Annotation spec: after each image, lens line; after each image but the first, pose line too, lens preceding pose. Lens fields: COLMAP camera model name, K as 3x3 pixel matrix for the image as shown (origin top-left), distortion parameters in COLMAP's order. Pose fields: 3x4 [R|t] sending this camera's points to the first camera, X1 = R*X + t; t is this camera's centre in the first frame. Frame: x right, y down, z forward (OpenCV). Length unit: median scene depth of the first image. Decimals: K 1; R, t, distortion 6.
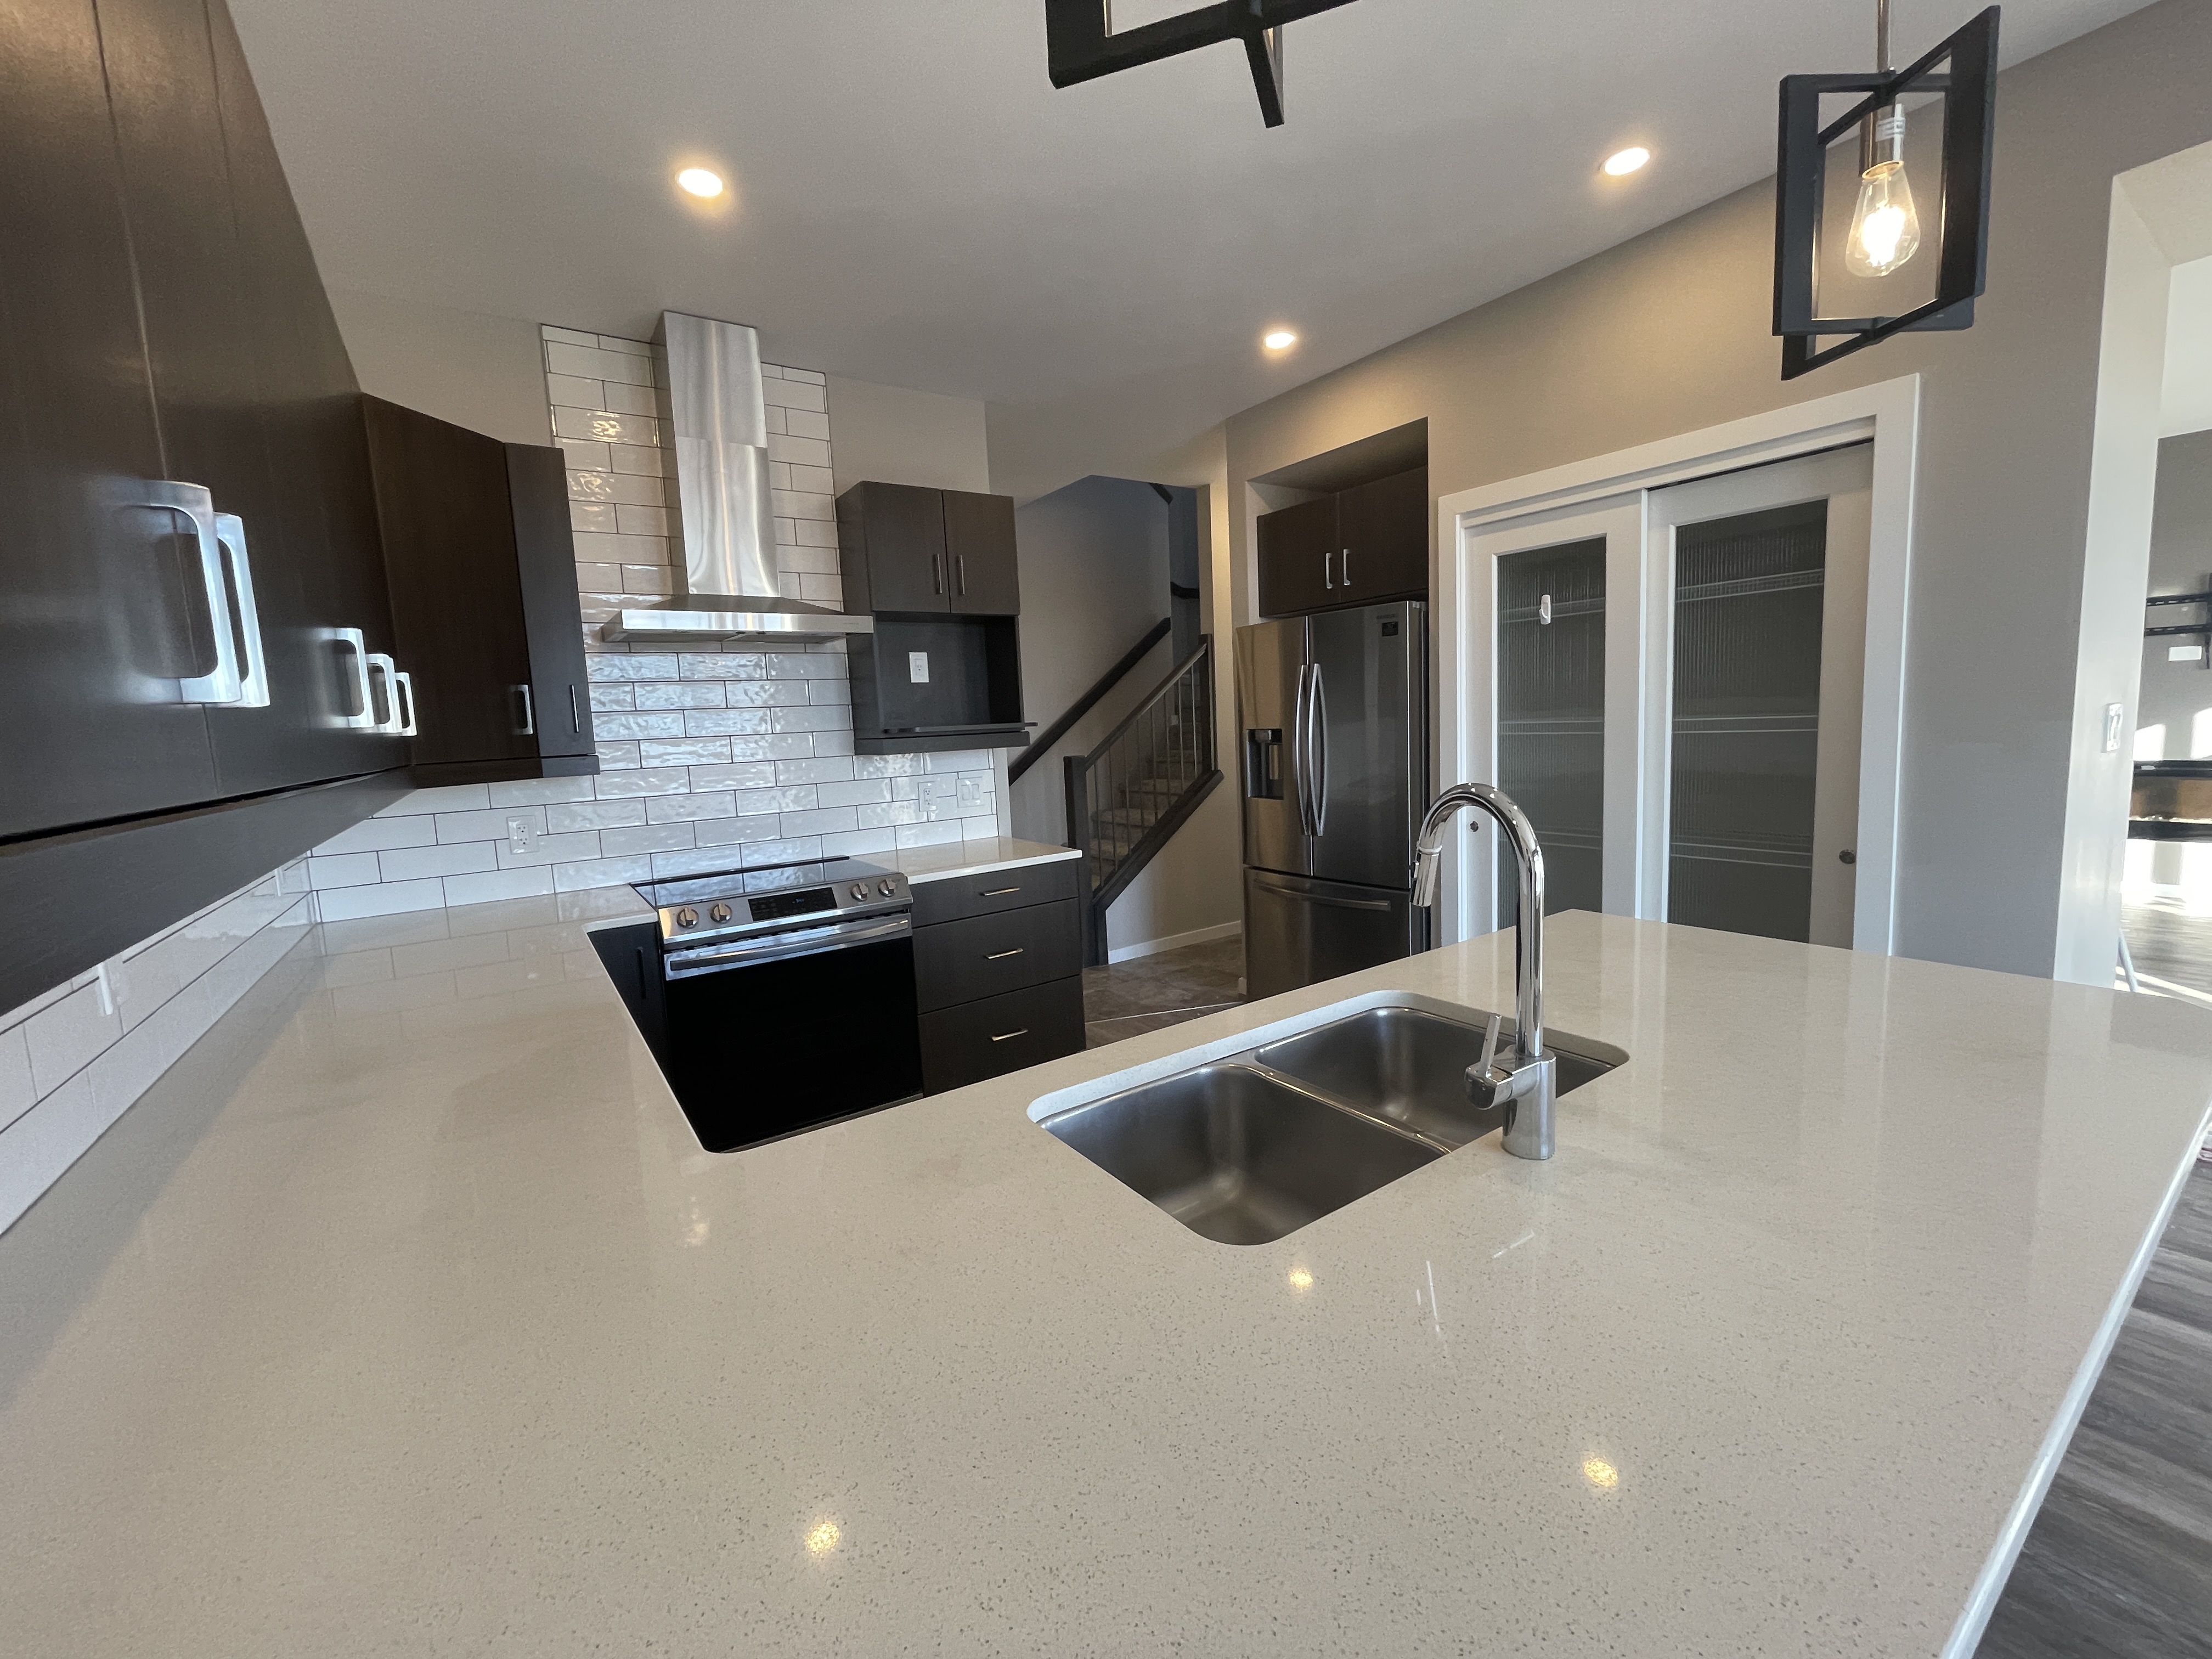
lens RADIAL K [[895.3, 0, 1102.7], [0, 895.3, 820.0], [0, 0, 1]] dist [0.001798, 0.000111]
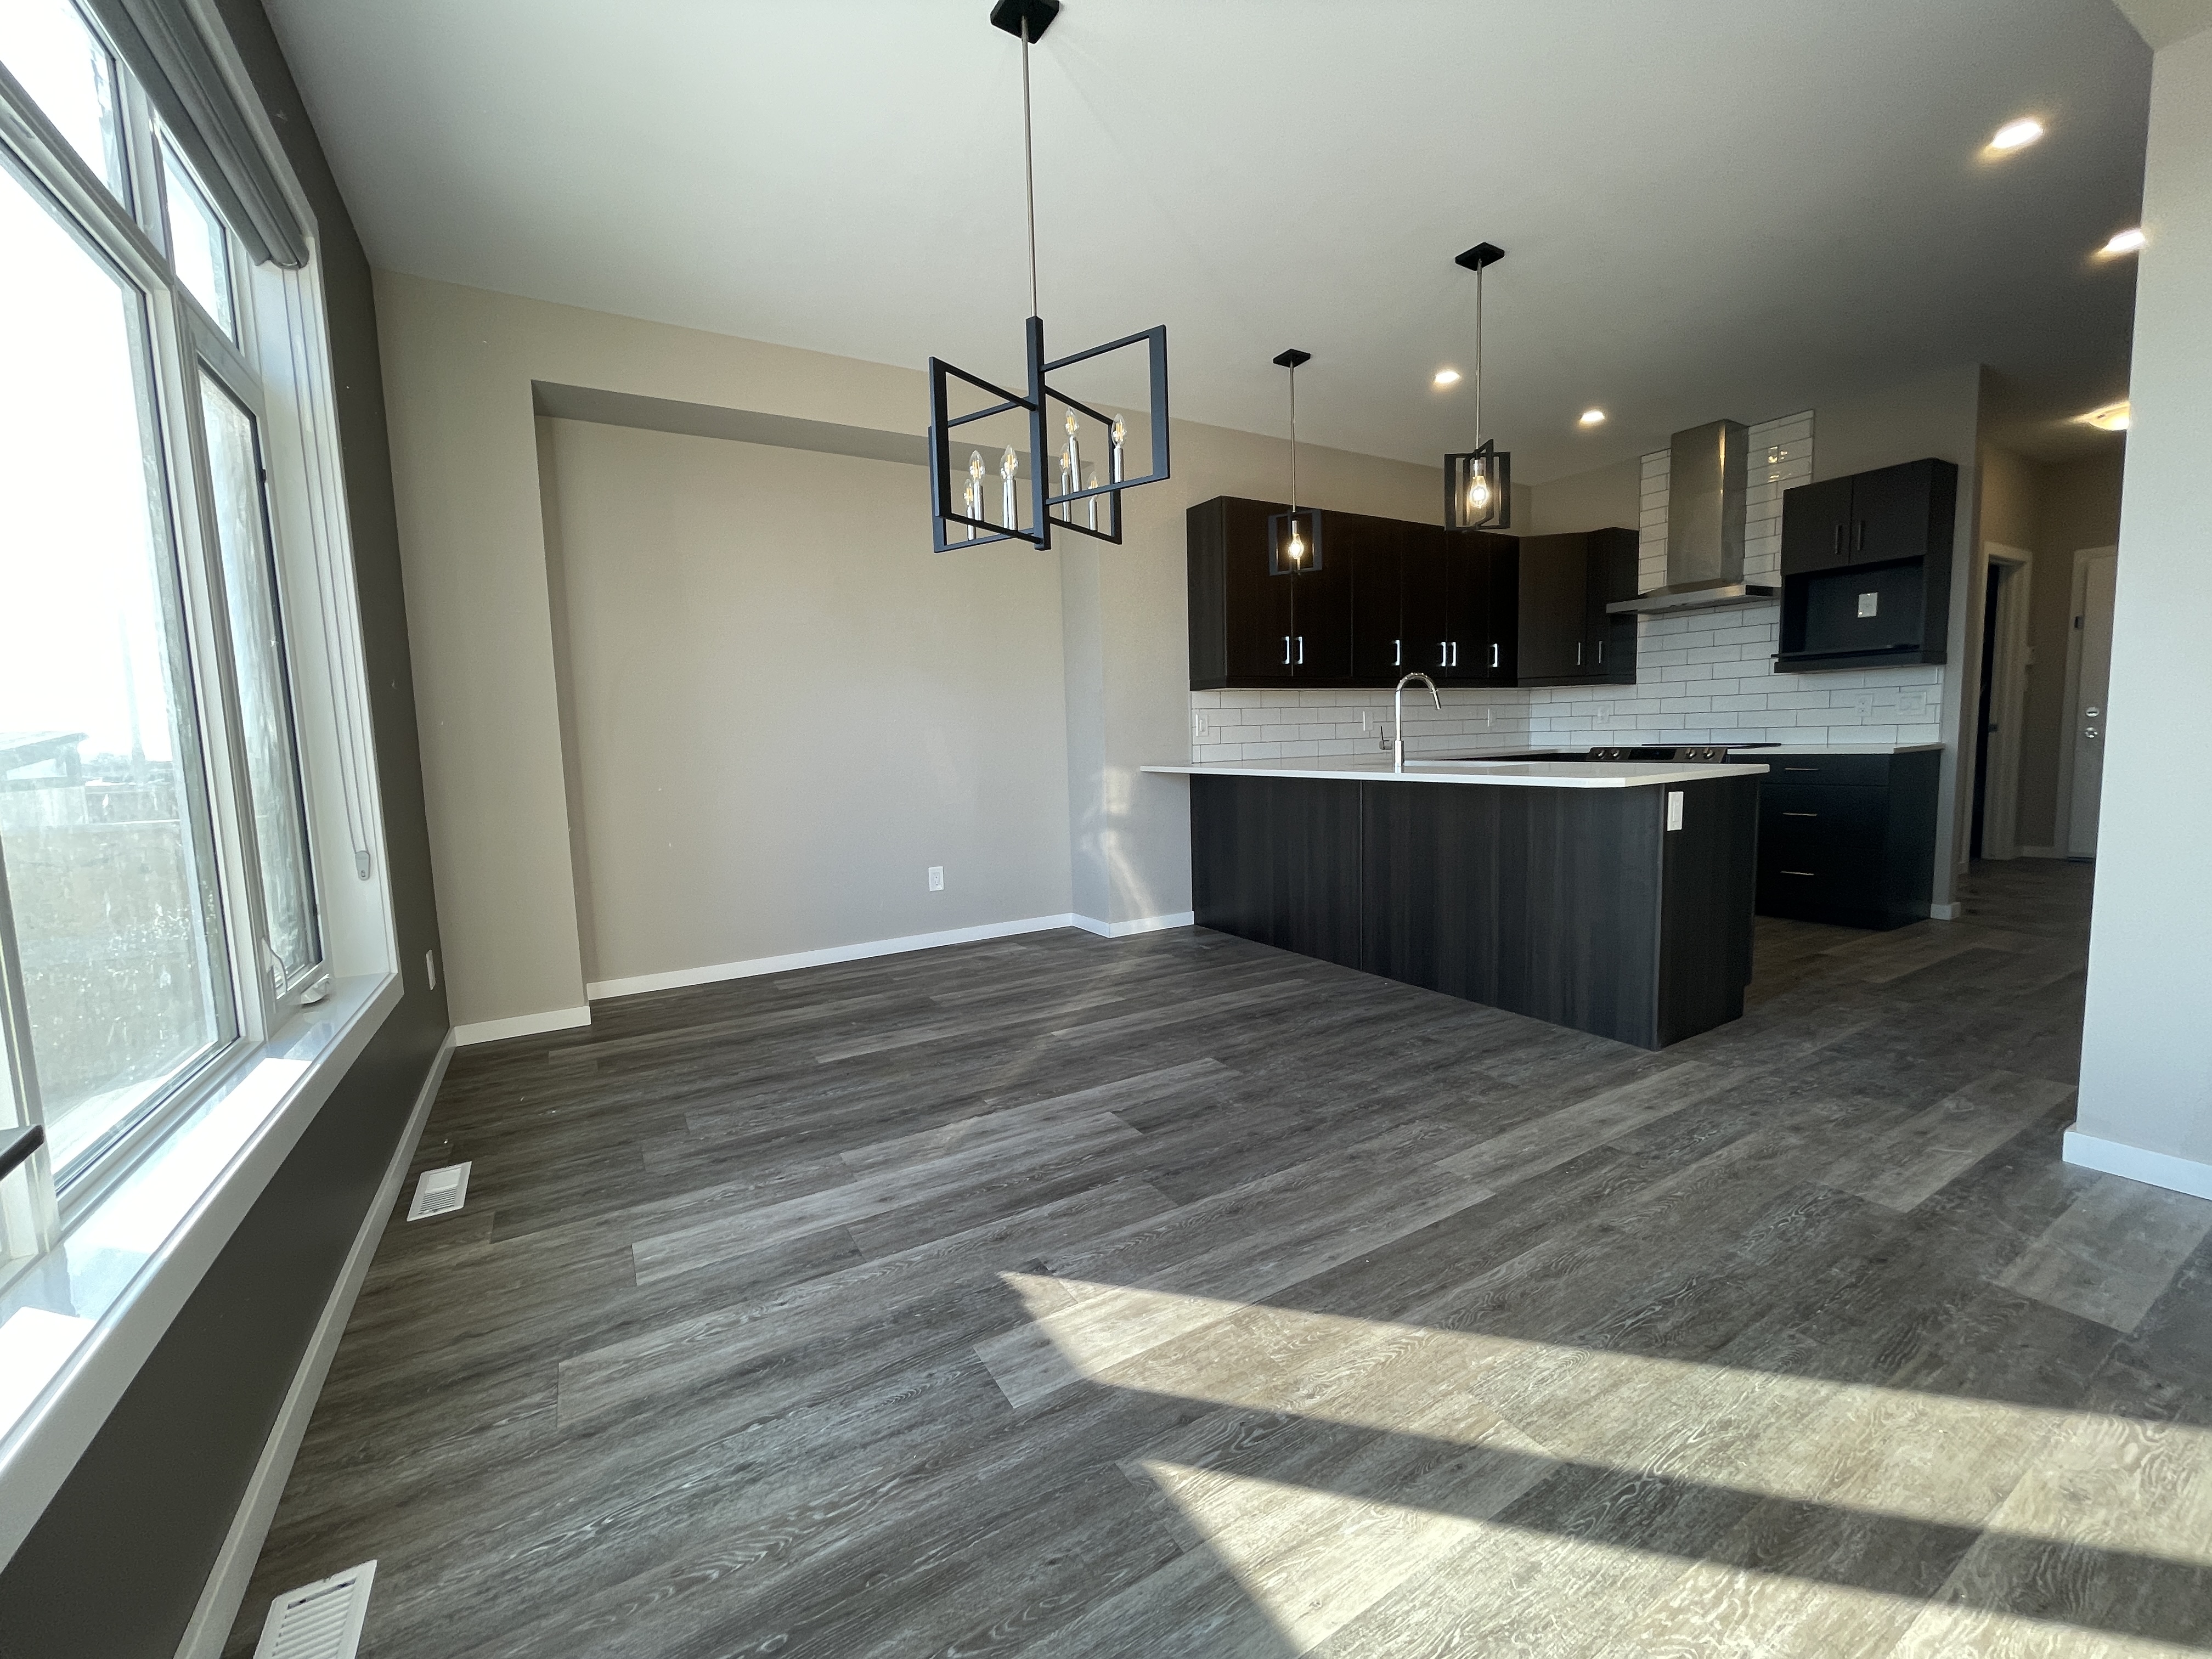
lens RADIAL K [[895.3, 0, 1104.0], [0, 895.3, 822.4], [0, 0, 1]] dist [0.001798, 0.000111]
pose [[-0.056752, 0.149138, -0.987186, 1.308922], [-0.080855, 0.984846, 0.153432, 0.033735], [0.995109, 0.088527, -0.043833, -0.025498]]
